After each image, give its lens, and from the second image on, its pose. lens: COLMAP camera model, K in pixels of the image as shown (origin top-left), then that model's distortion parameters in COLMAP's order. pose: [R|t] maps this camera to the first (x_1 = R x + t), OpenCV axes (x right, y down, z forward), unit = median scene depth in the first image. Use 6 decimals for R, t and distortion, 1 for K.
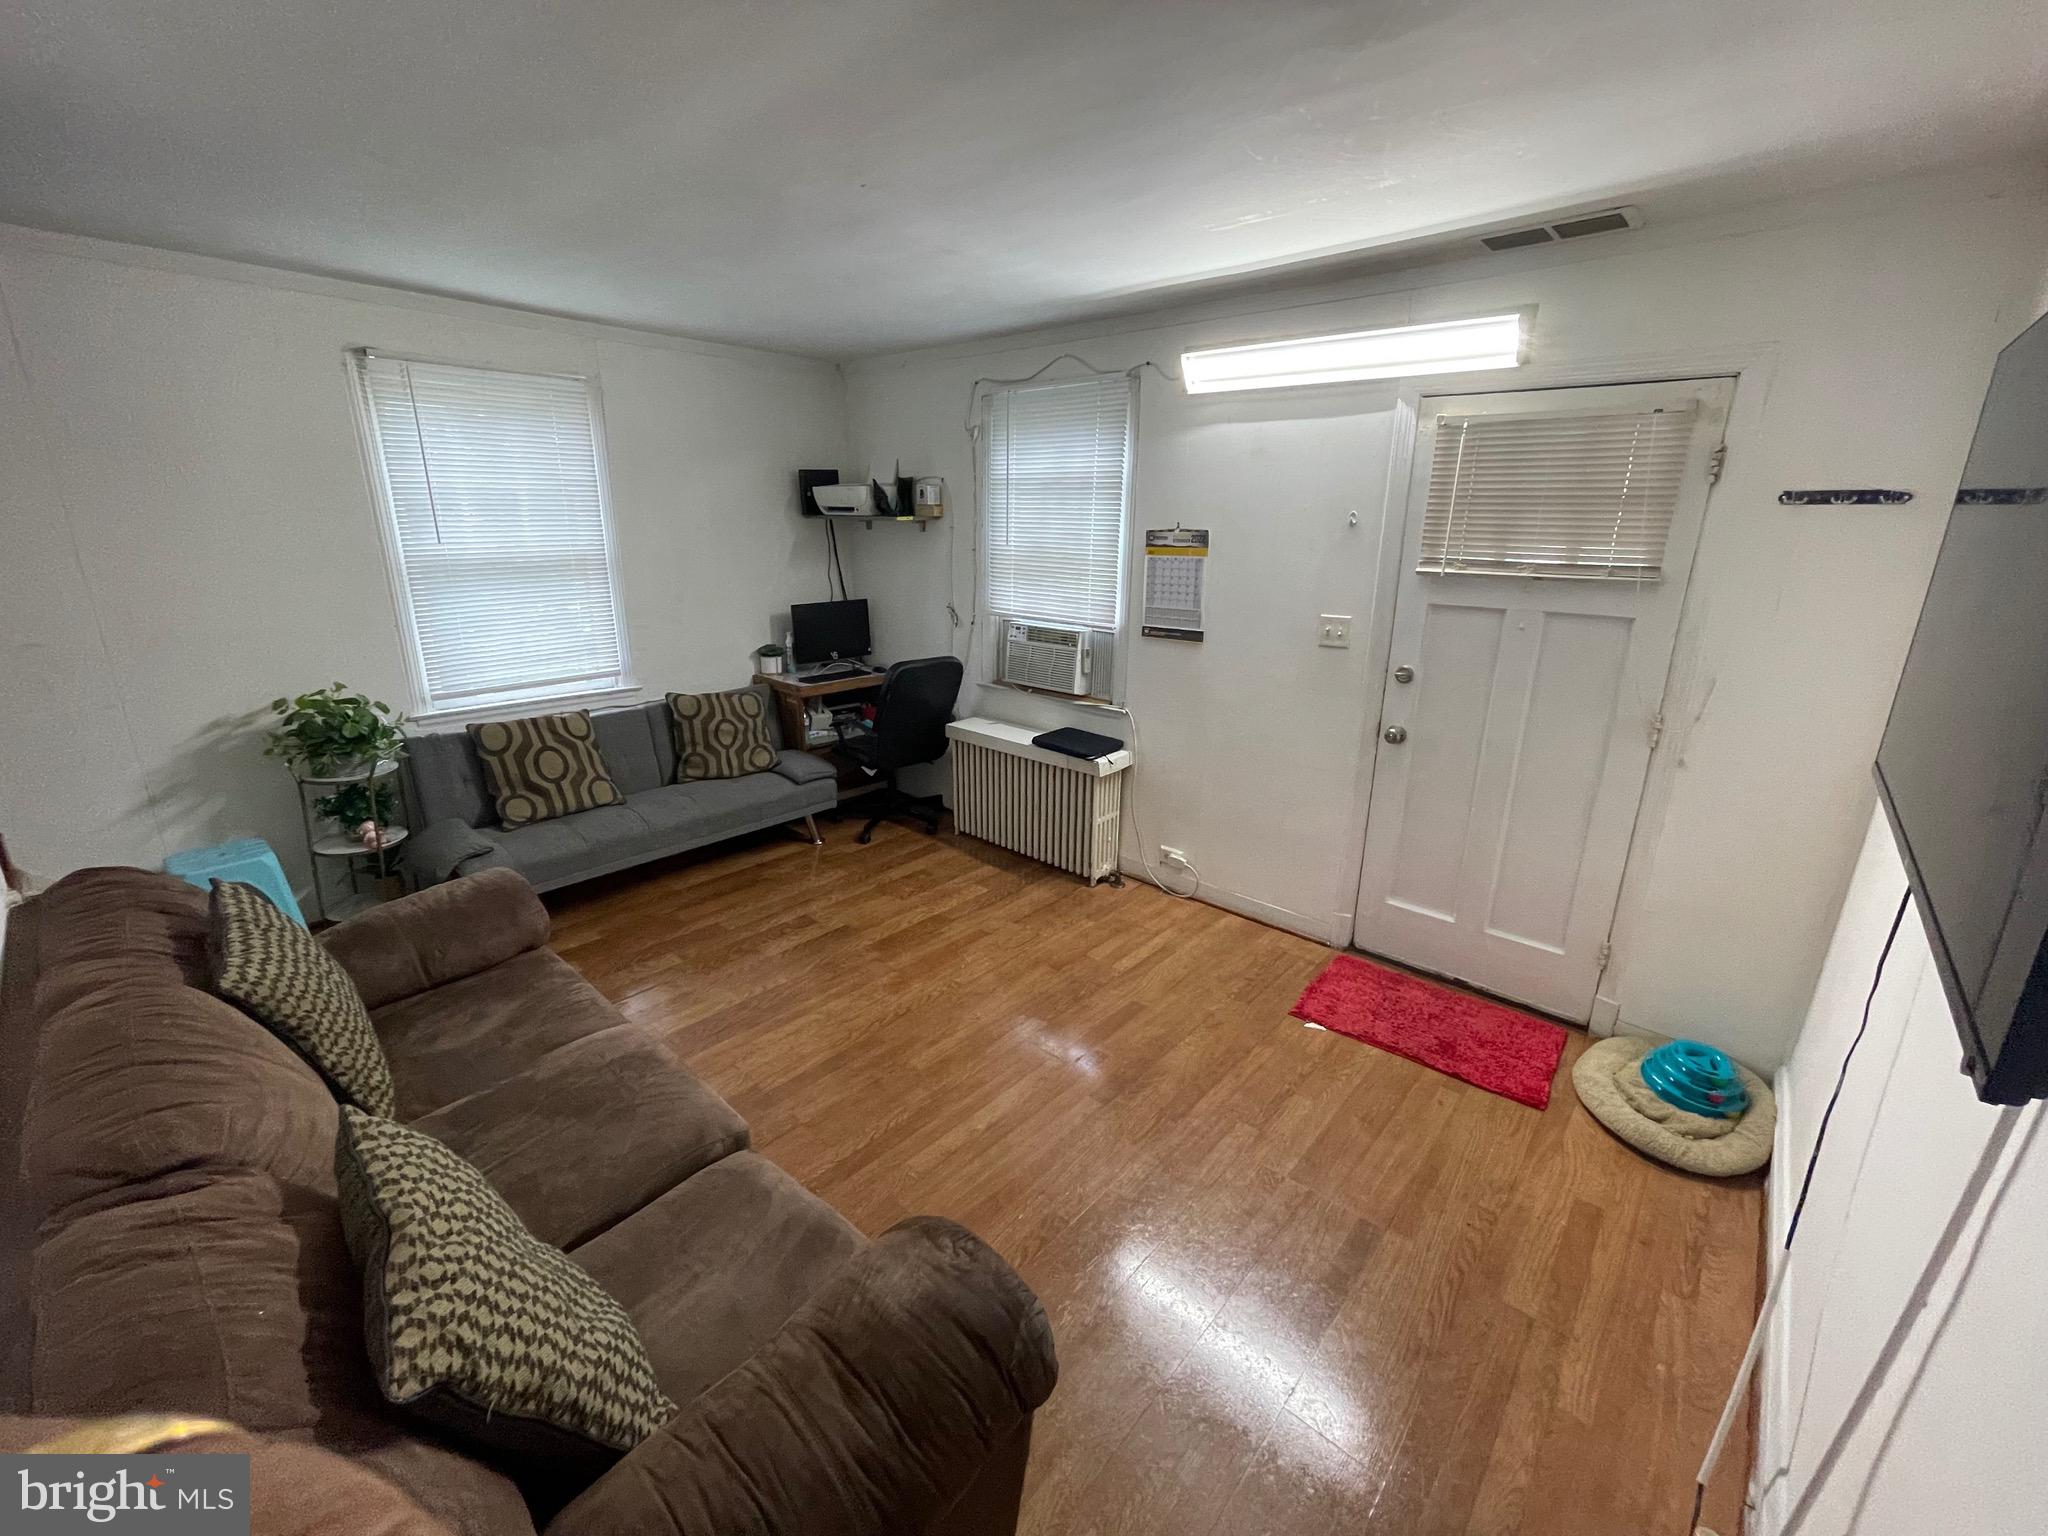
lens RADIAL K [[829.8, 0, 1028.1], [0, 829.8, 754.1], [0, 0, 1]] dist [0.000871, 0.000523]
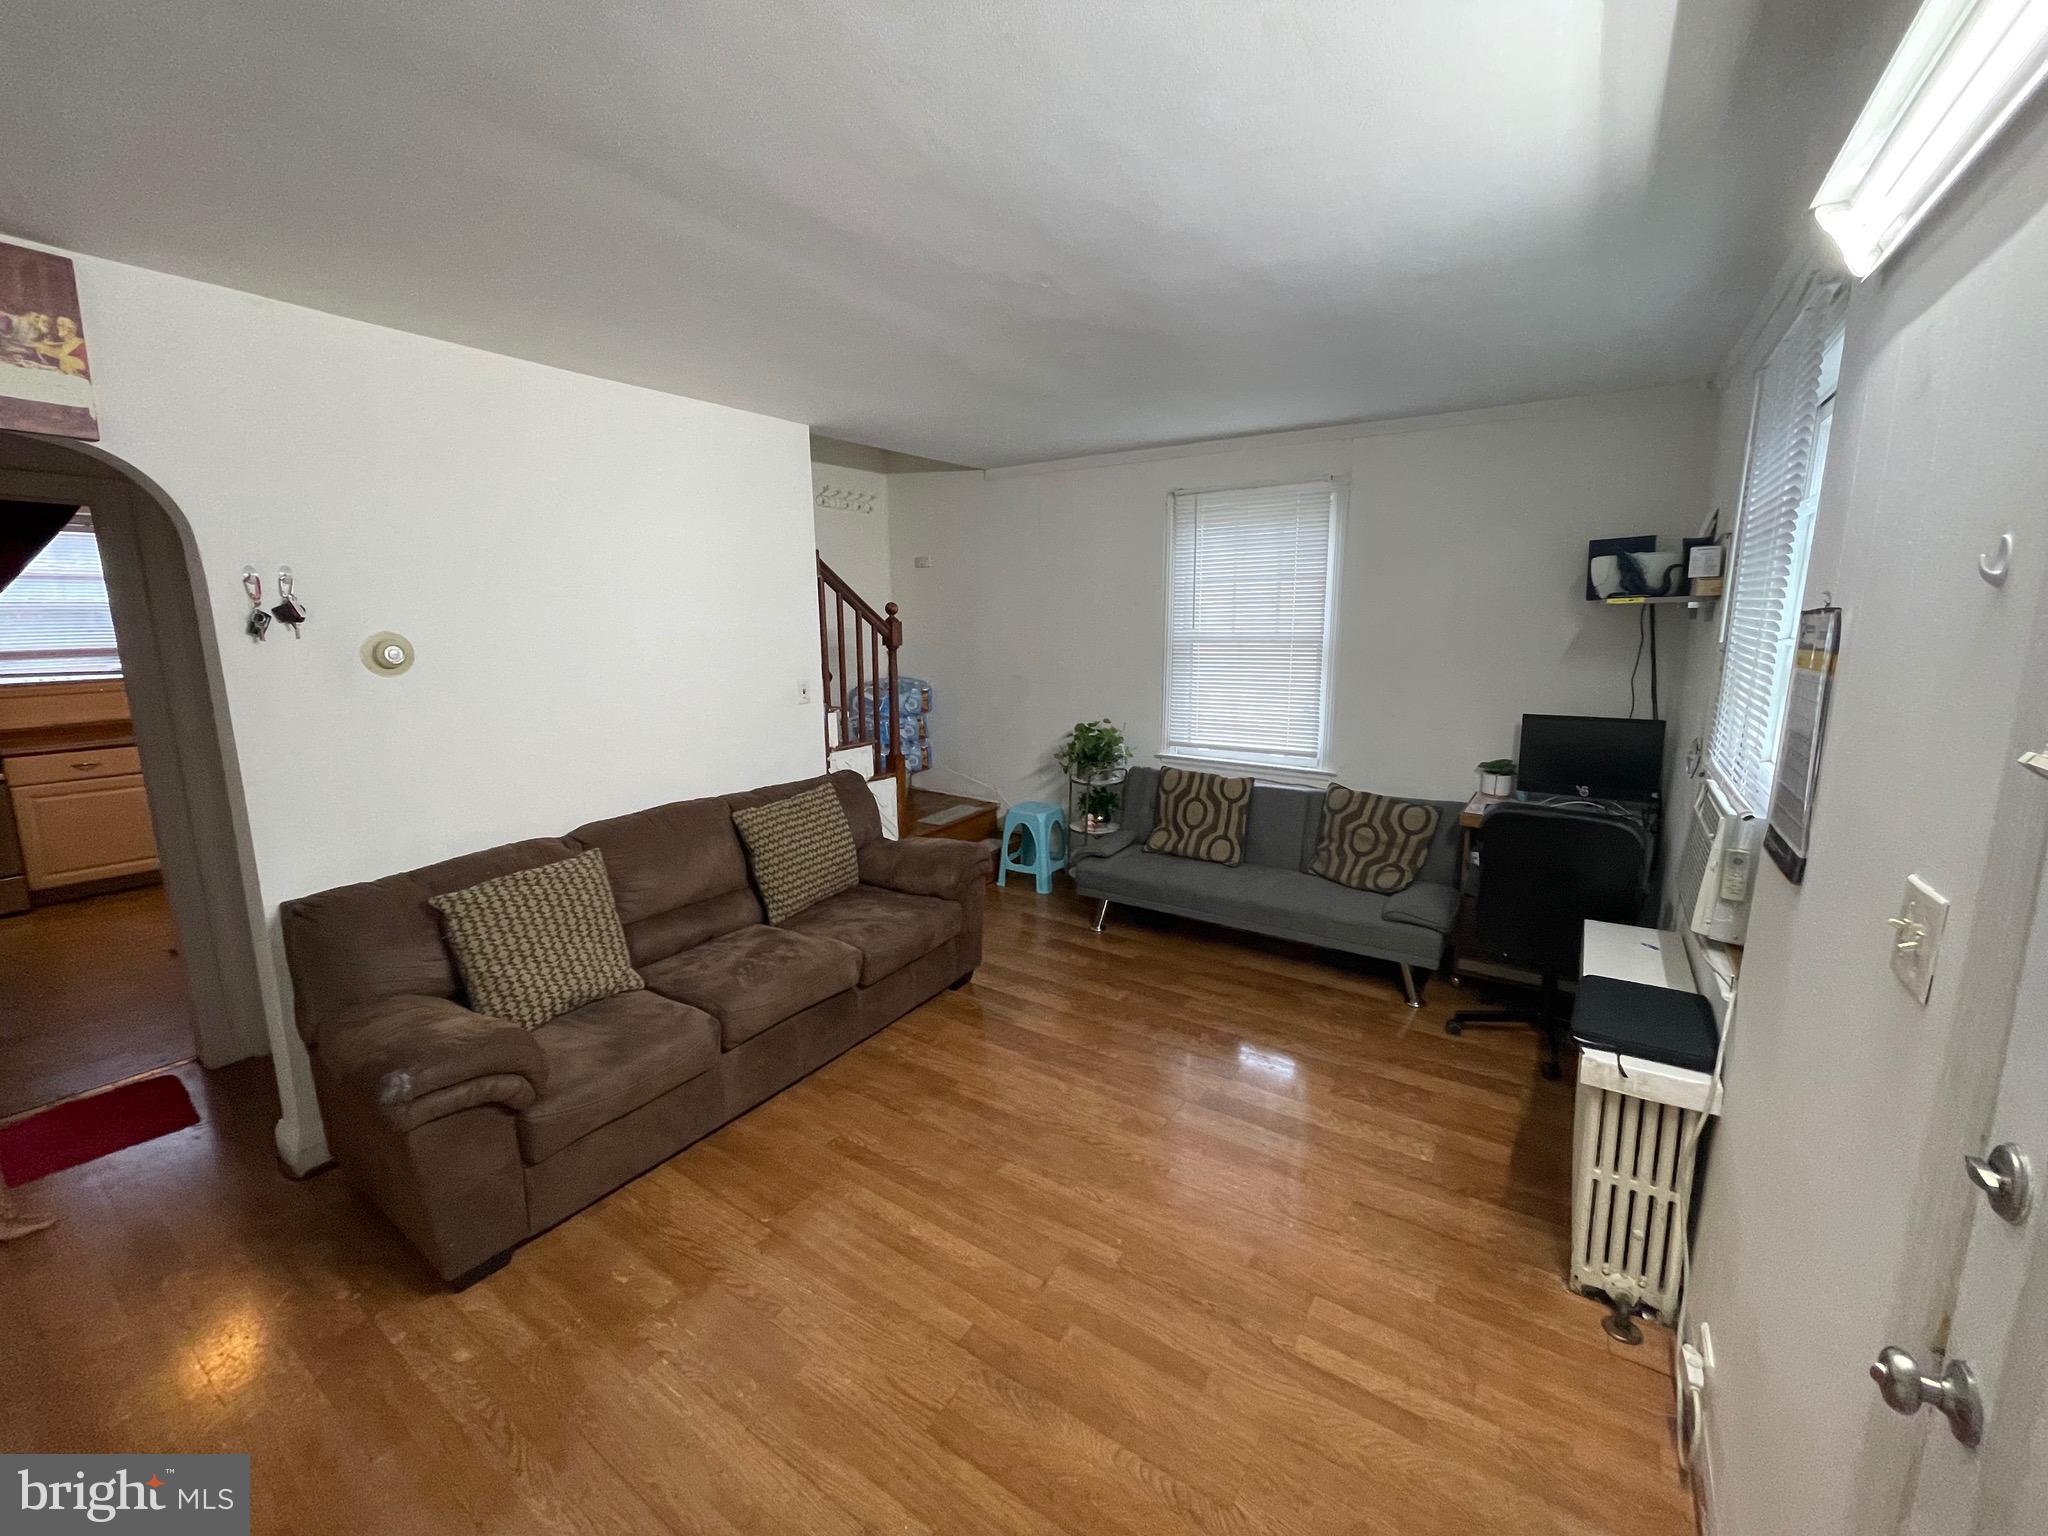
lens RADIAL K [[827.4, 0, 1024.9], [0, 827.4, 759.8], [0, 0, 1]] dist [-0.005407, 0.000144]
pose [[0.132387, 0.162600, -0.977770, 0.491538], [-0.263888, 0.956633, 0.123355, -0.131868], [0.955425, 0.241691, 0.169554, 0.519109]]
